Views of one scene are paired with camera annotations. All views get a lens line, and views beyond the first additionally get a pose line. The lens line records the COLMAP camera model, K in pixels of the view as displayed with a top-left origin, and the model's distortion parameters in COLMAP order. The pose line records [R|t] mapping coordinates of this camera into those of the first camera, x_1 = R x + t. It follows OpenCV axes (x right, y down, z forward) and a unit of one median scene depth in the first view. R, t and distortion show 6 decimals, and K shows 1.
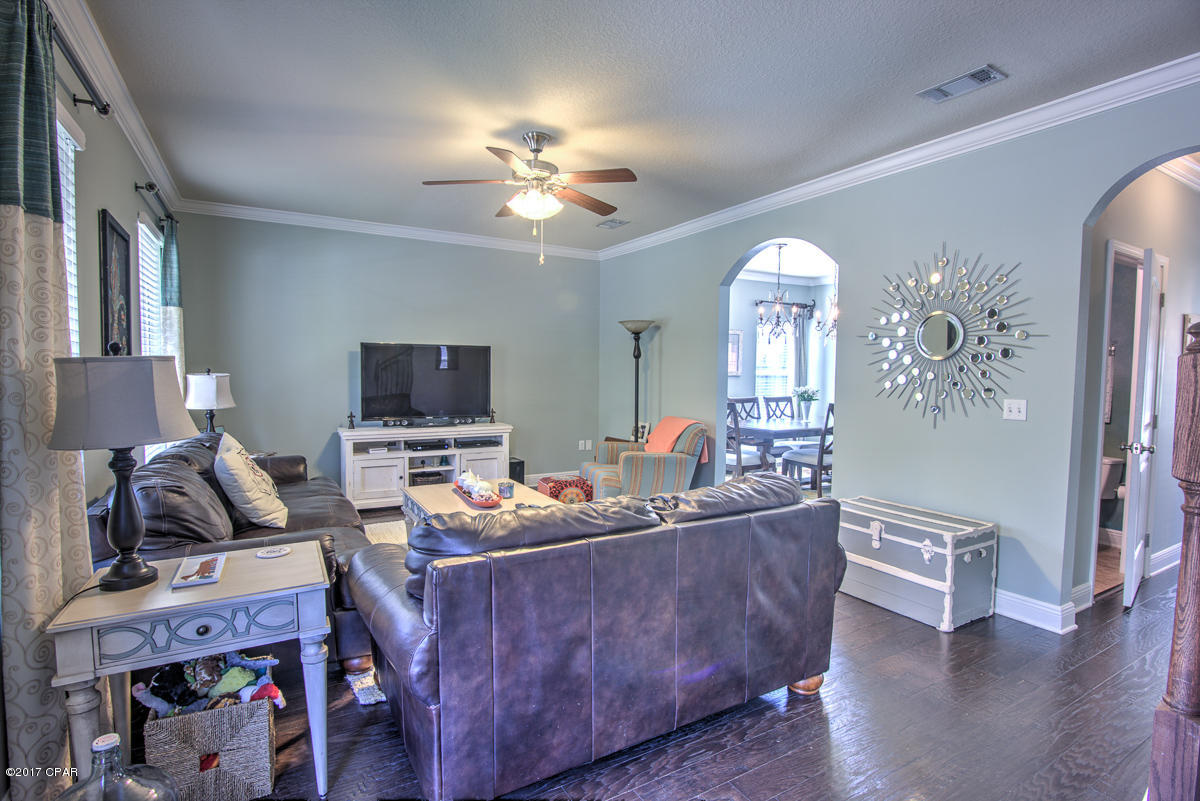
lens RADIAL K [[586.2, 0, 595.5], [0, 586.2, 398.5], [0, 0, 1]] dist [-0.019294, -0.001272]
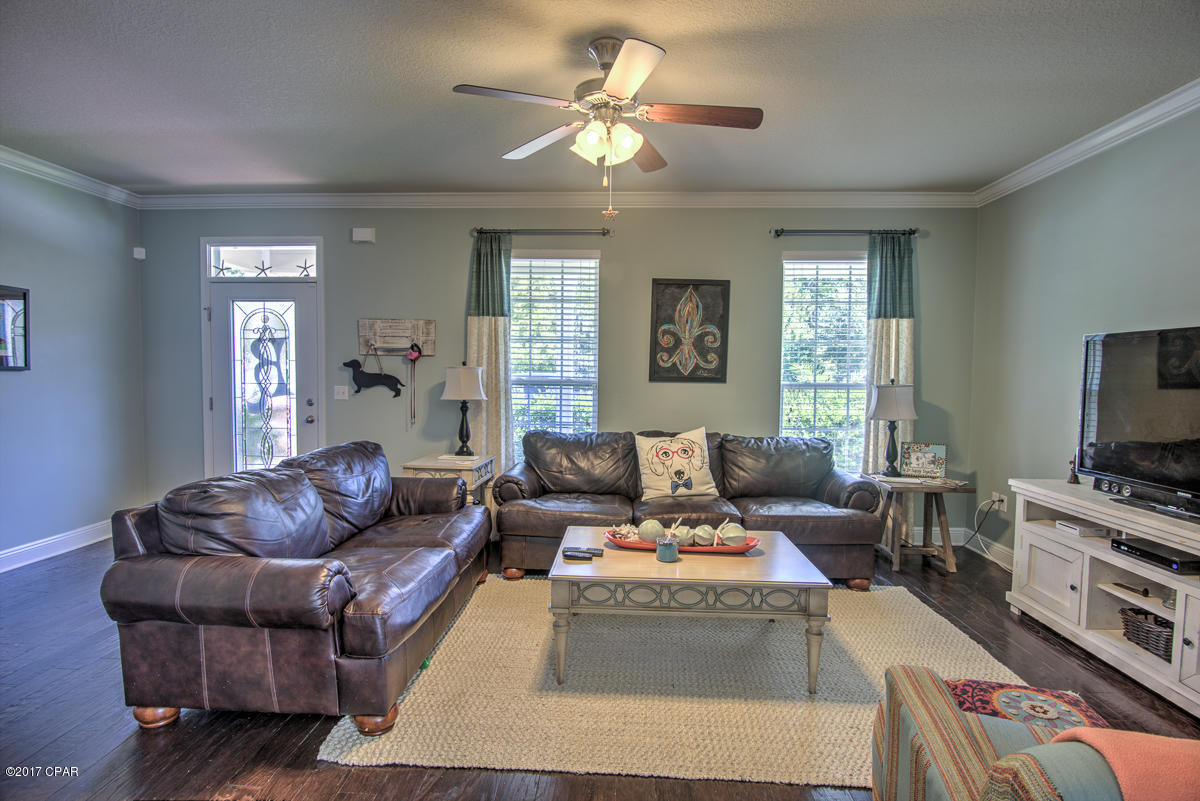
lens RADIAL K [[586.2, 0, 601.6], [0, 586.2, 400.8], [0, 0, 1]] dist [-0.019294, -0.001272]
pose [[-0.546079, 0.025324, -0.837351, 0.305495], [-0.060836, 0.995705, 0.069787, -0.040077], [0.835522, 0.089050, -0.542193, 0.849540]]
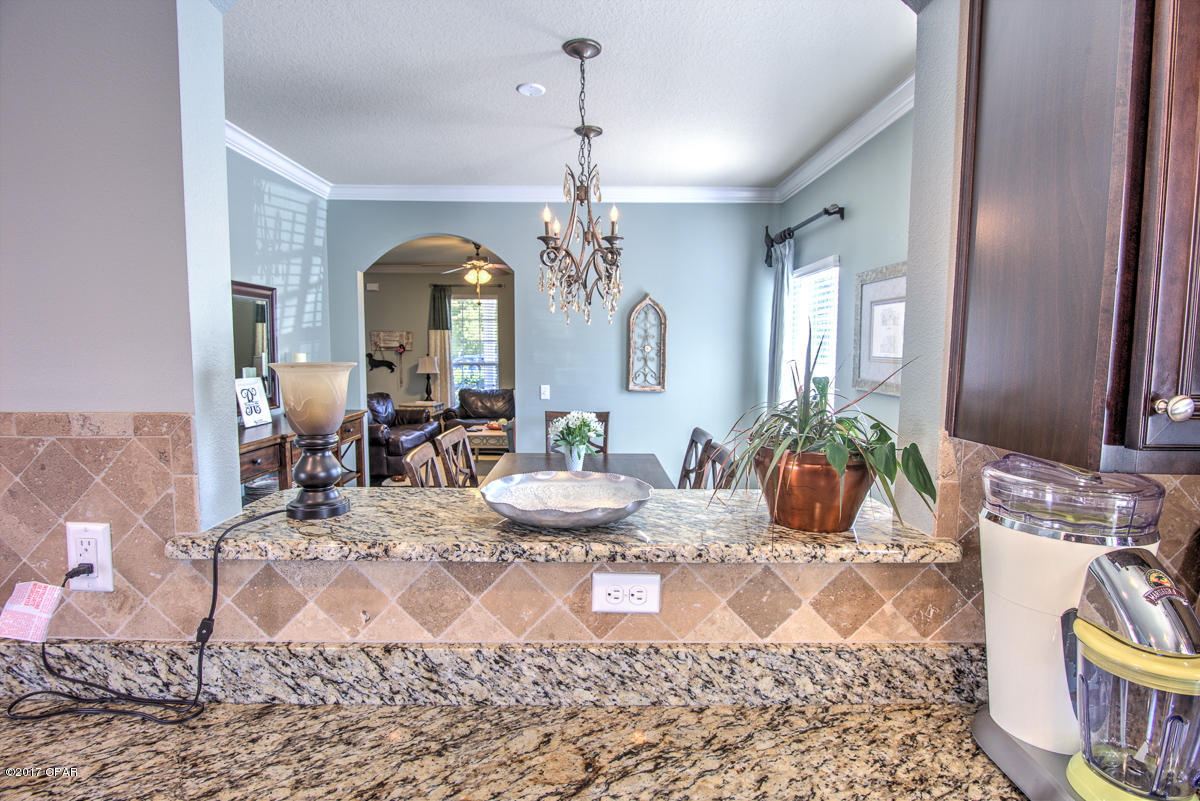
lens RADIAL K [[586.2, 0, 601.2], [0, 586.2, 402.3], [0, 0, 1]] dist [-0.019294, -0.001272]
pose [[-0.502114, 0.066948, -0.862206, 0.832381], [-0.053656, 0.992666, 0.108326, -0.089171], [0.863135, 0.100655, -0.494839, 1.410214]]
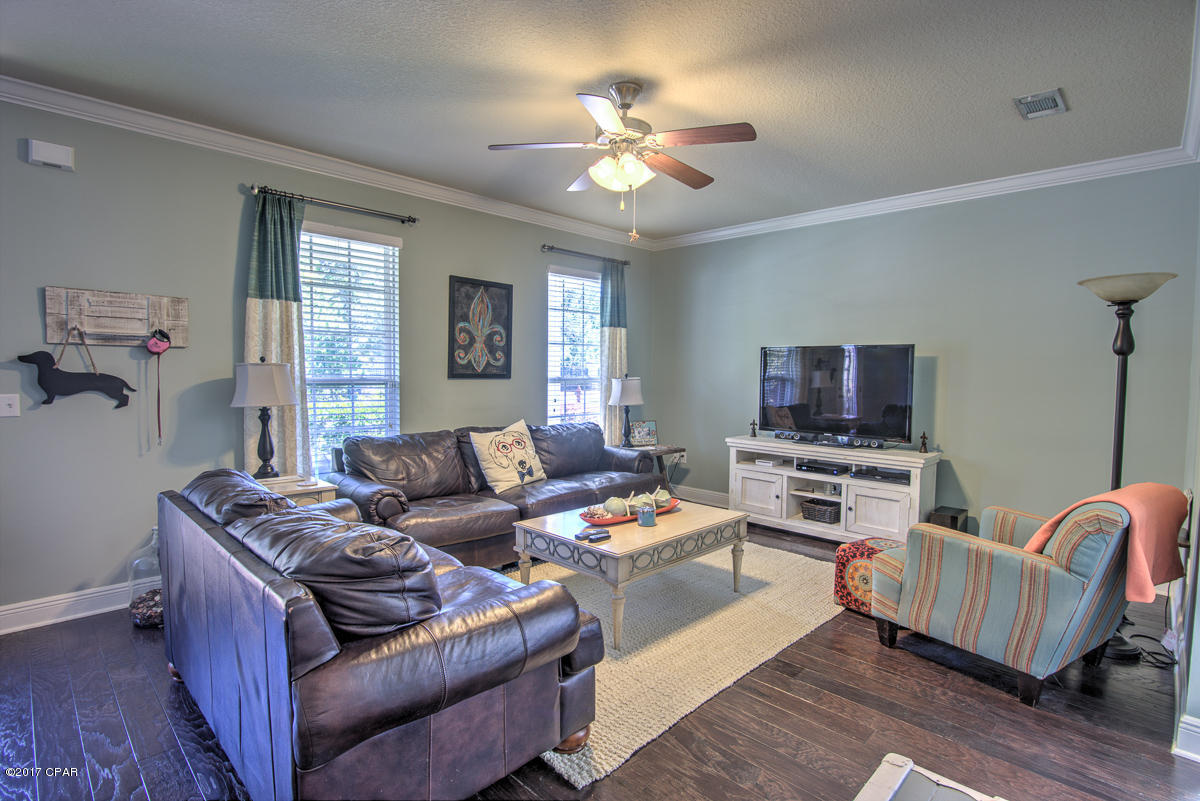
lens RADIAL K [[586.2, 0, 598.3], [0, 586.2, 398.9], [0, 0, 1]] dist [-0.019294, -0.001272]
pose [[0.258040, 0.039787, -0.965315, 0.419102], [-0.058098, 0.997982, 0.025603, -0.019291], [0.964386, 0.049477, 0.259831, 0.461728]]
